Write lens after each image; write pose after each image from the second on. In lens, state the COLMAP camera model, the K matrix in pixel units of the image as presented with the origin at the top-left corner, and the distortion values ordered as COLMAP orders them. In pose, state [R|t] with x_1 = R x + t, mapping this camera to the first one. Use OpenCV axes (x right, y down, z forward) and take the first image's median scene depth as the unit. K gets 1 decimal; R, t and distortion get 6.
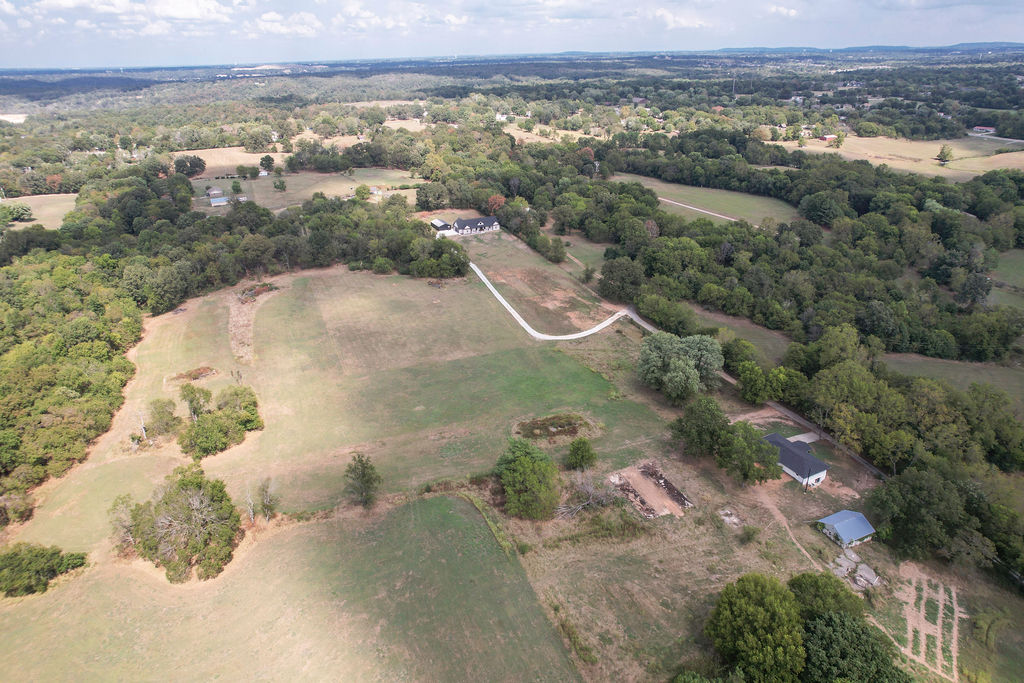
lens RADIAL K [[656.6, 0, 505.2], [0, 656.6, 342.8], [0, 0, 1]] dist [-0.074882, 0.065450]
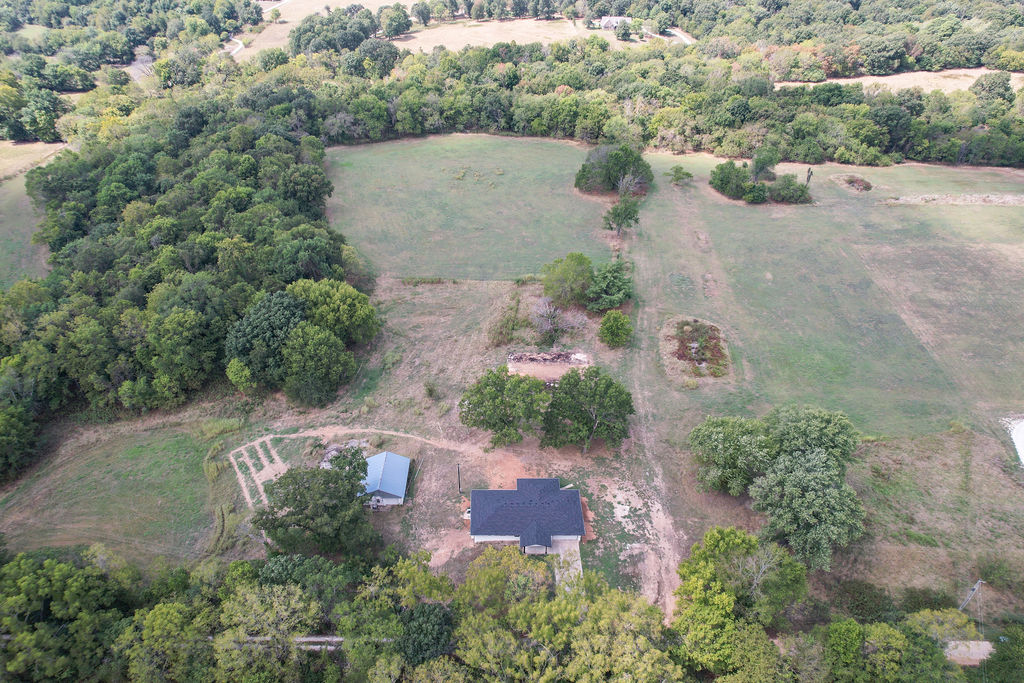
lens RADIAL K [[656.6, 0, 511.5], [0, 656.6, 338.1], [0, 0, 1]] dist [-0.074882, 0.065450]
pose [[-0.404501, 0.549549, -0.731009, 0.618939], [-0.370009, 0.632638, 0.680340, -0.281049], [0.836345, 0.545678, -0.052564, 0.692718]]
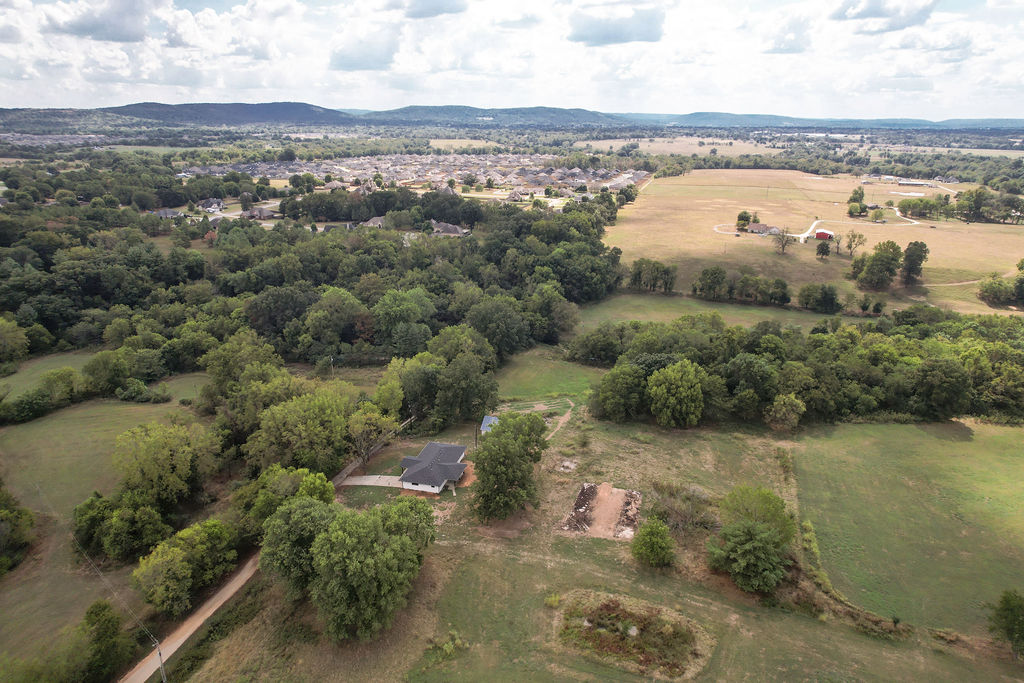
lens RADIAL K [[656.6, 0, 510.3], [0, 656.6, 339.7], [0, 0, 1]] dist [-0.074882, 0.065450]
pose [[-0.774557, -0.186820, 0.604284, -0.109785], [0.271351, 0.764850, 0.584272, -0.335509], [-0.571340, 0.616525, -0.541726, 0.986748]]
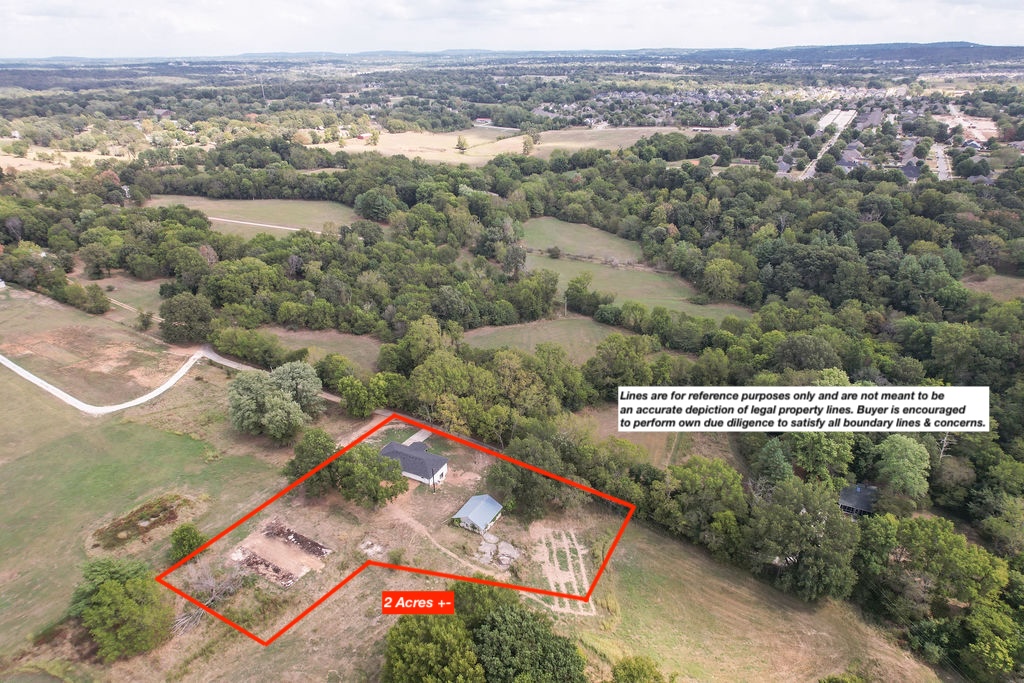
lens RADIAL K [[656.6, 0, 512.2], [0, 656.6, 339.4], [0, 0, 1]] dist [-0.074882, 0.065450]
pose [[0.788934, -0.237503, 0.566723, 0.028832], [0.243796, 0.967571, 0.066103, -0.024866], [-0.564044, 0.086013, 0.821253, 0.055273]]
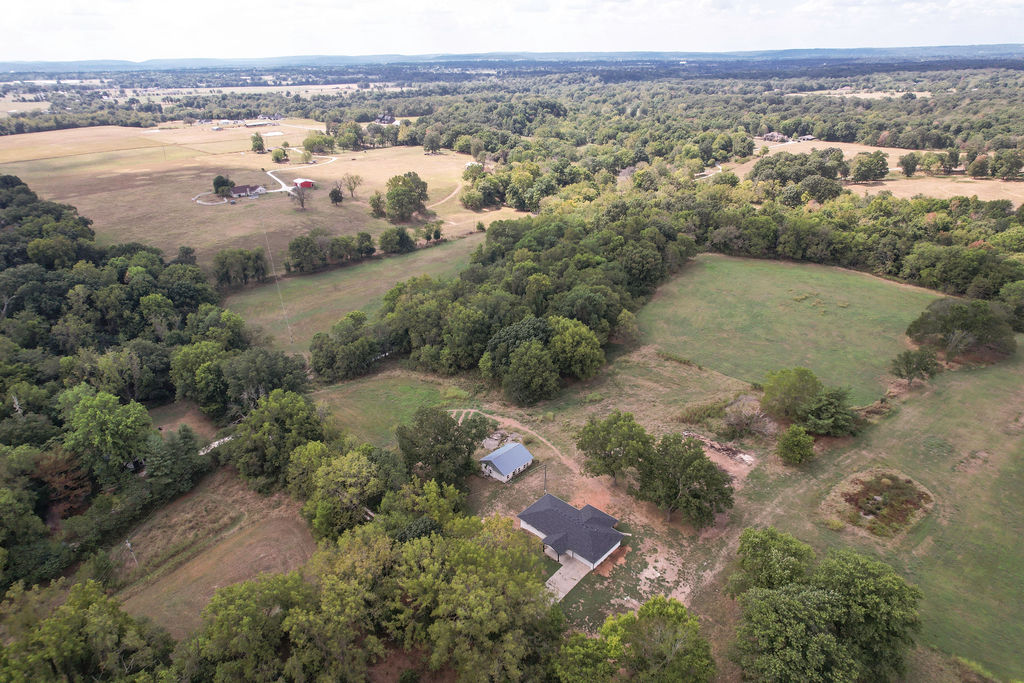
lens RADIAL K [[656.6, 0, 512.7], [0, 656.6, 342.7], [0, 0, 1]] dist [-0.074882, 0.065450]
pose [[-0.929078, 0.186827, -0.319232, 0.516643], [-0.114961, 0.674466, 0.729301, -0.361857], [0.351564, 0.714277, -0.605153, 0.949578]]
